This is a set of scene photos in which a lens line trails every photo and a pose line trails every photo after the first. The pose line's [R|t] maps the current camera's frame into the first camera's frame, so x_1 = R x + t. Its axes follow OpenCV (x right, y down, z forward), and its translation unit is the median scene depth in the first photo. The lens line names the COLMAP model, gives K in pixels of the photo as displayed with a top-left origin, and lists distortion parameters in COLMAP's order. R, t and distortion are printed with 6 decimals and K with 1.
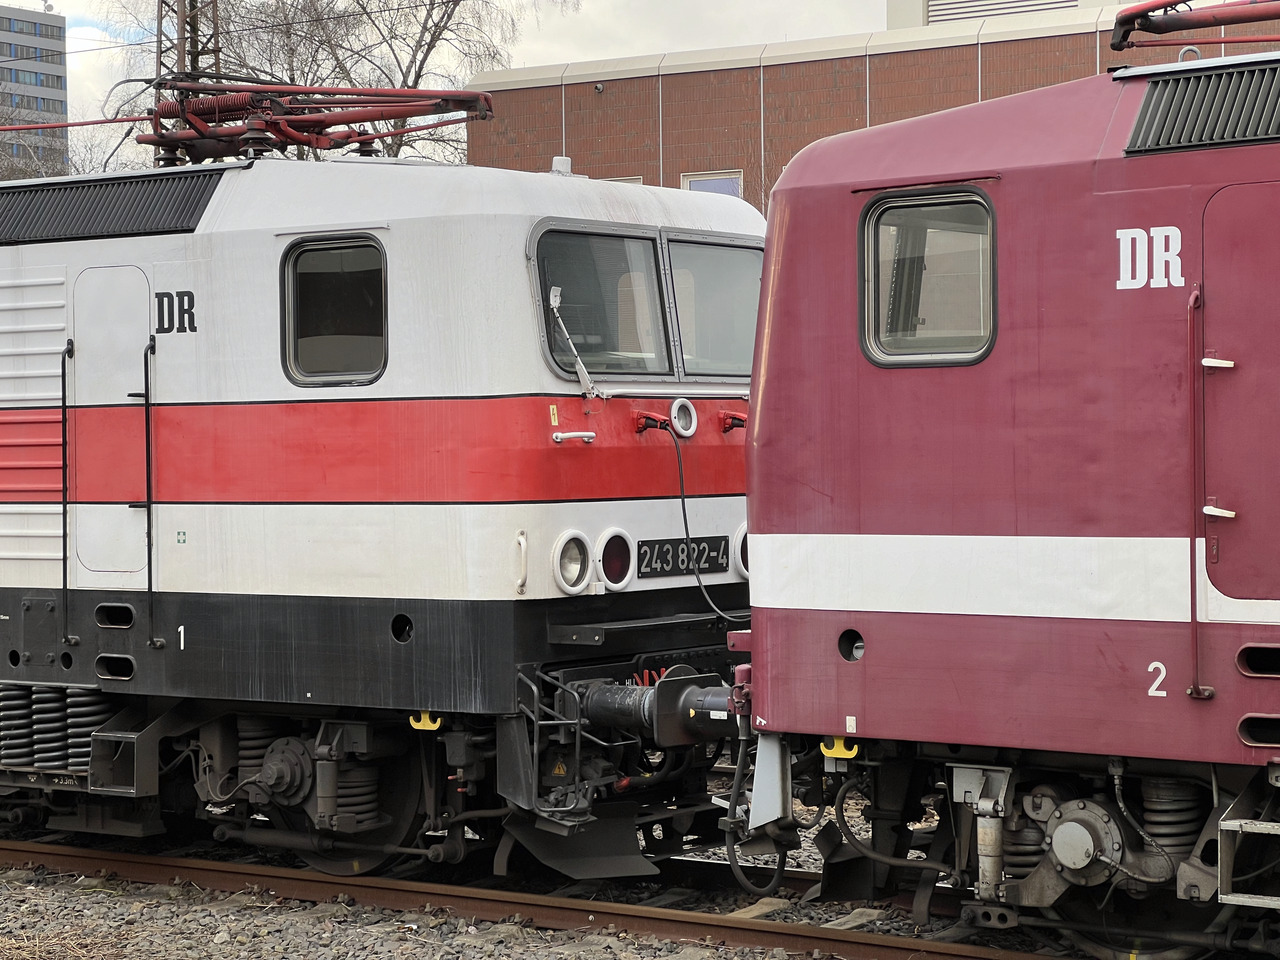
lens RADIAL K [[2883.4, 0, 639.2], [0, 2883.4, 475.0], [0, 0, 1]] dist [-0.178199, 6.212073]
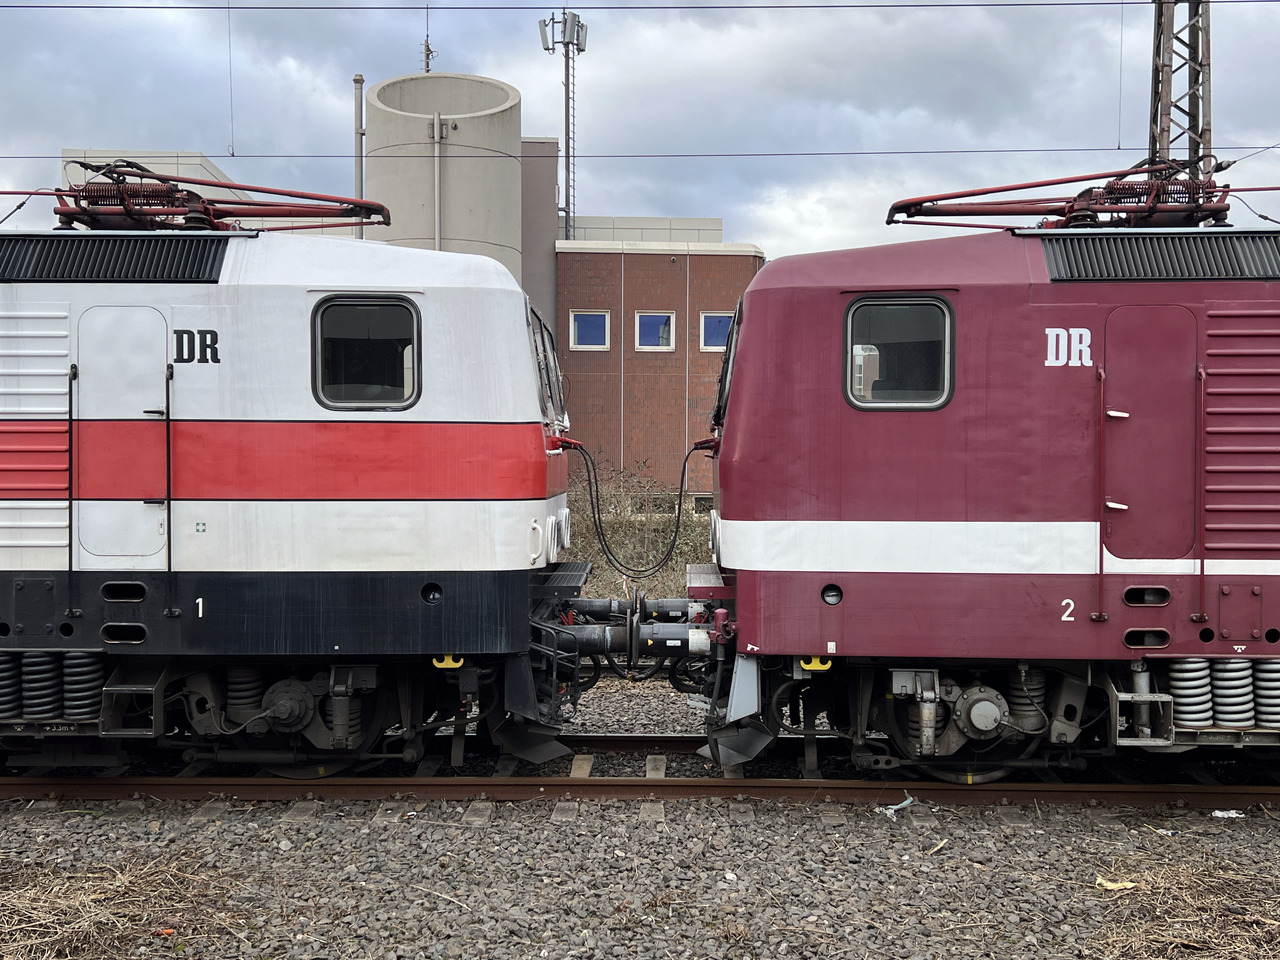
lens RADIAL K [[1271.6, 0, 640.4], [0, 1271.6, 485.8], [0, 0, 1]] dist [0.129408, -0.273782]
pose [[0.801928, 0.001493, 0.597419, -0.360575], [-0.006458, 0.999960, 0.006171, -0.001026], [-0.597385, -0.008807, 0.801906, 0.467634]]
